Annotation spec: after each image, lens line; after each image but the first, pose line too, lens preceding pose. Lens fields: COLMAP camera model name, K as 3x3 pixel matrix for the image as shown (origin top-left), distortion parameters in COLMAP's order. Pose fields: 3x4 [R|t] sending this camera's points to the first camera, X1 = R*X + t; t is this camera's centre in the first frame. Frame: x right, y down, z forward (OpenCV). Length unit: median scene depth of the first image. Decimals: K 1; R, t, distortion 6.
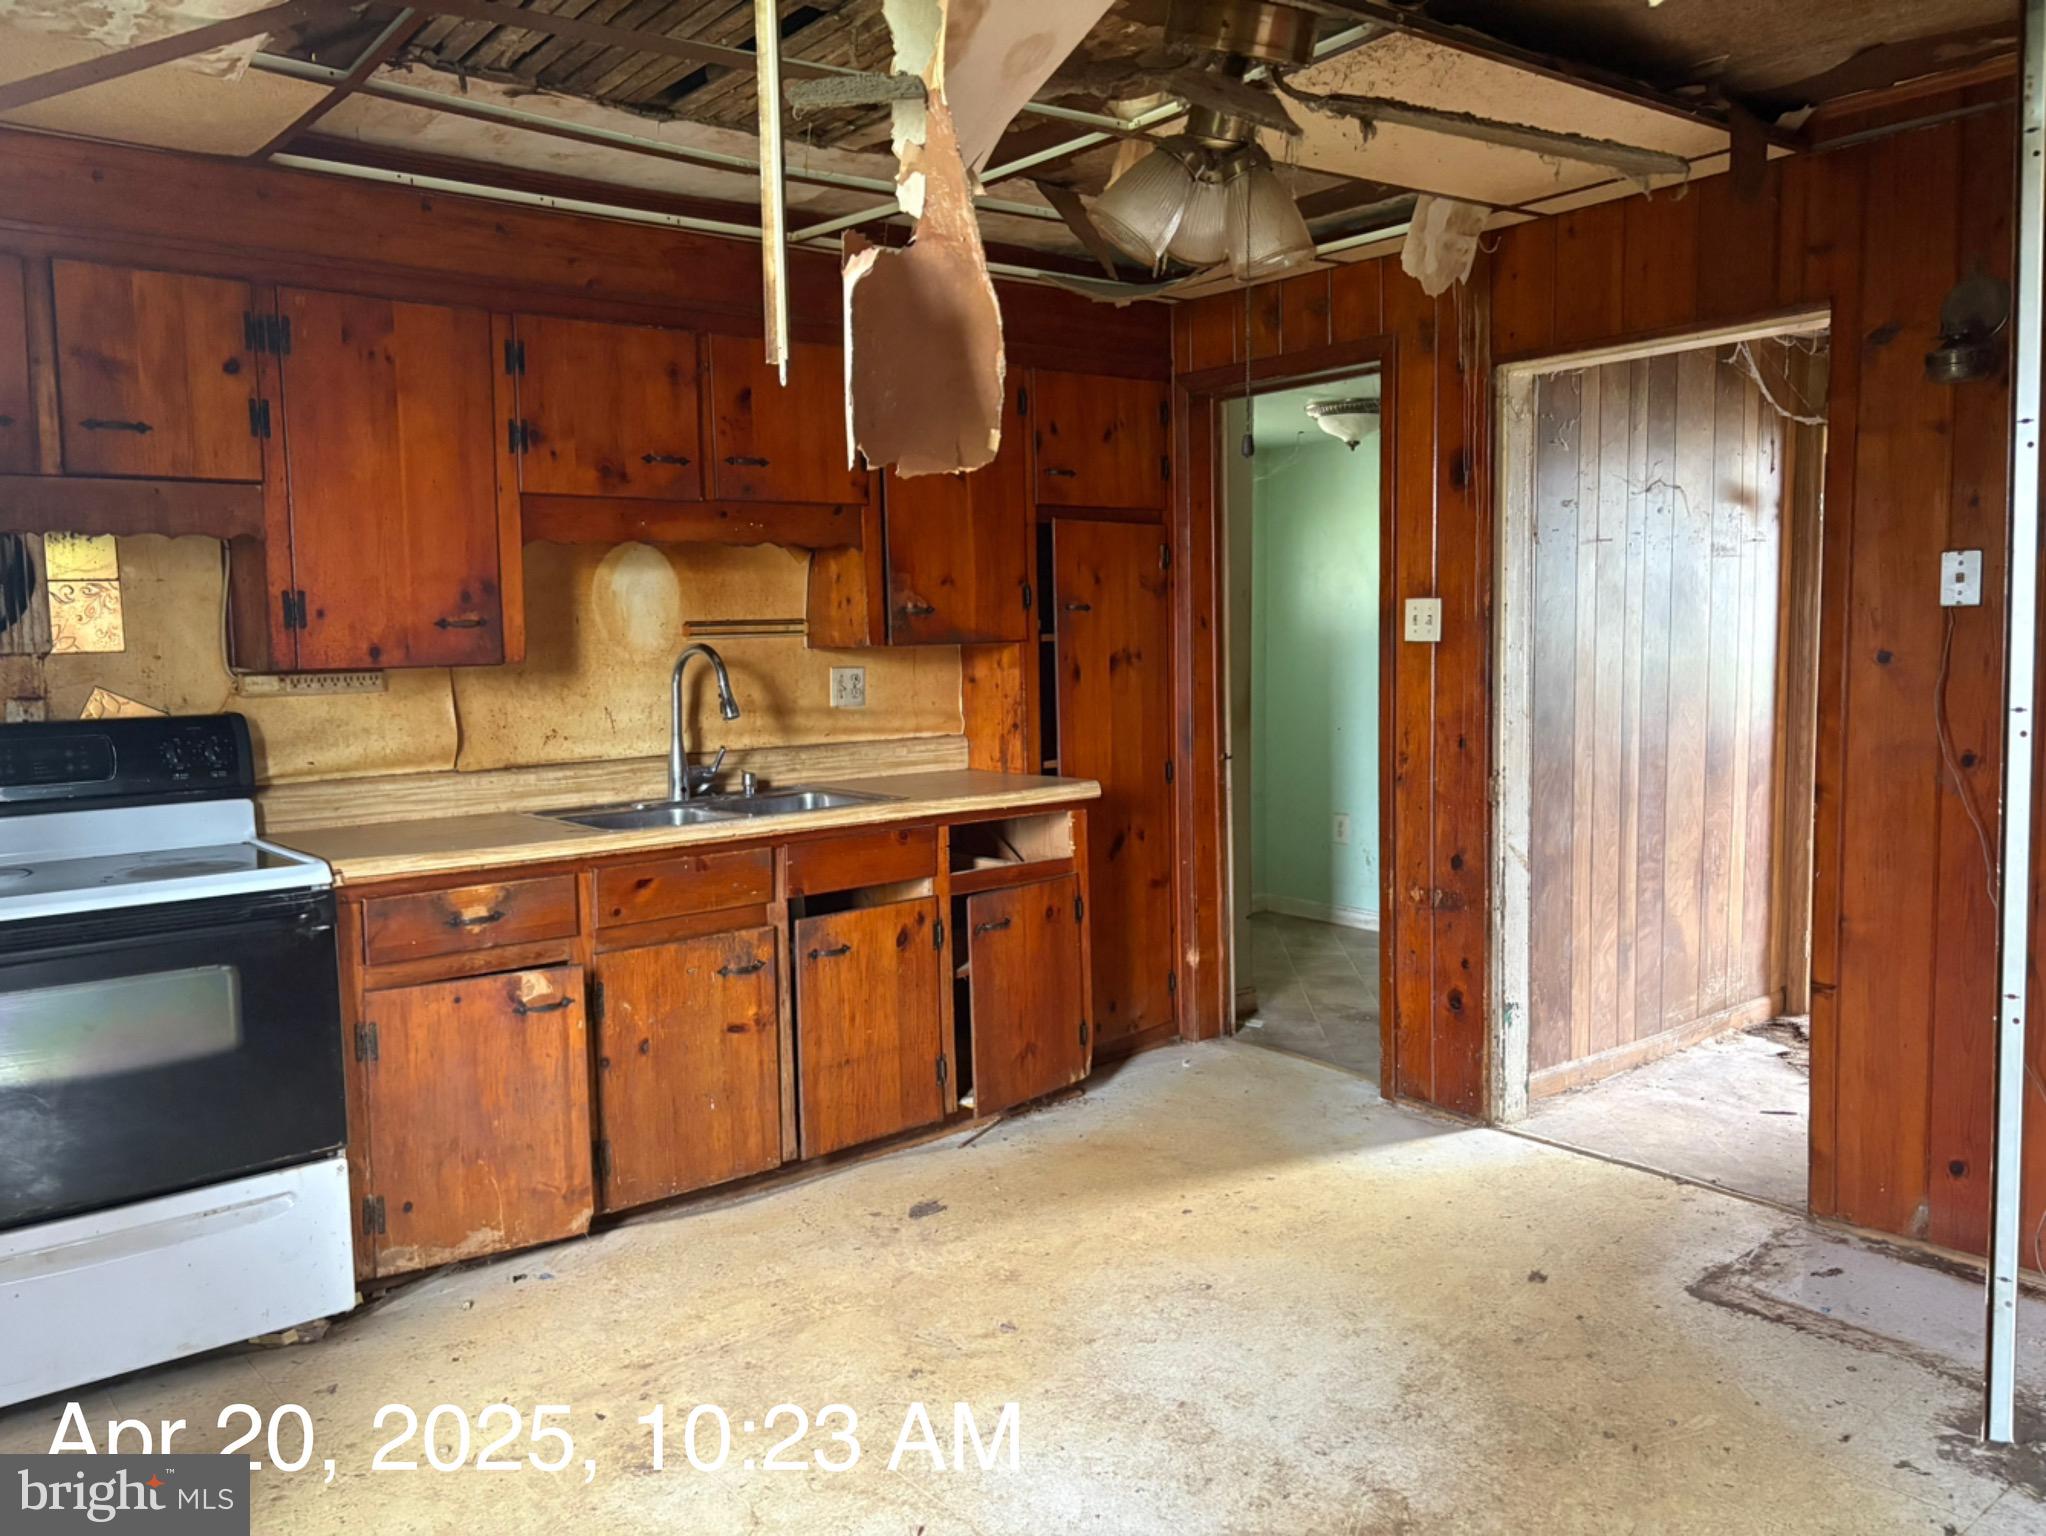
lens RADIAL K [[1543.0, 0, 1018.6], [0, 1543.0, 763.7], [0, 0, 1]] dist [0.011013, -0.000280]
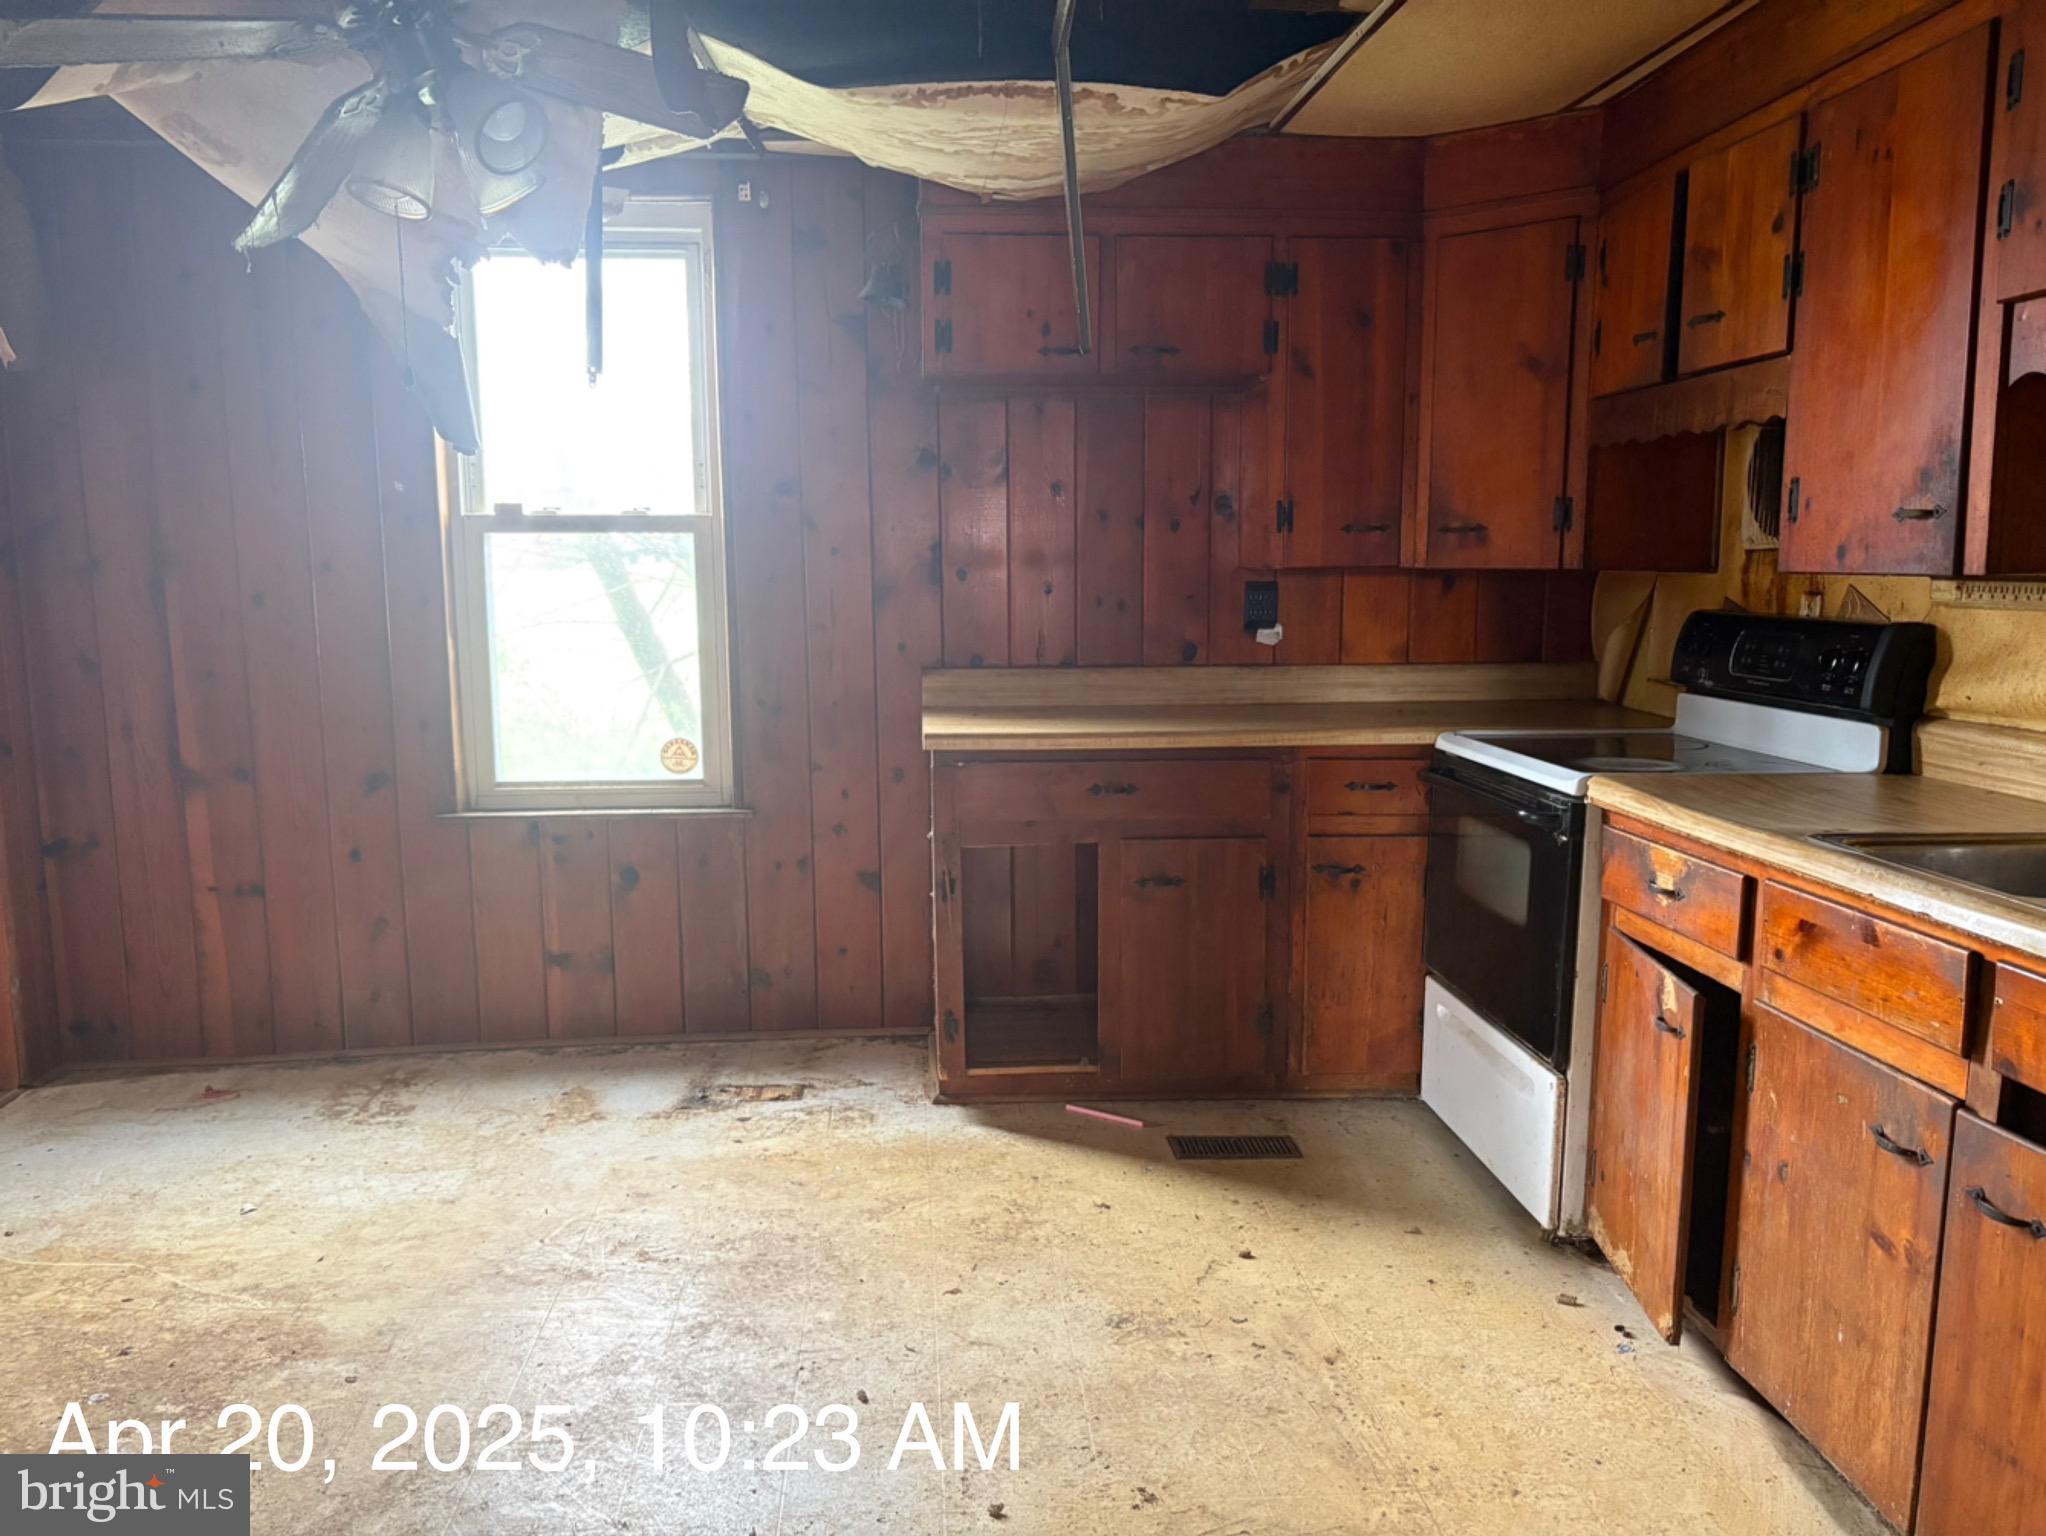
lens RADIAL K [[1543.0, 0, 1018.1], [0, 1543.0, 777.7], [0, 0, 1]] dist [0.011013, -0.000280]
pose [[-0.572902, 0.136702, -0.808144, 0.461062], [-0.058669, 0.976624, 0.206793, -0.097794], [0.817522, 0.165885, -0.551489, 1.101766]]
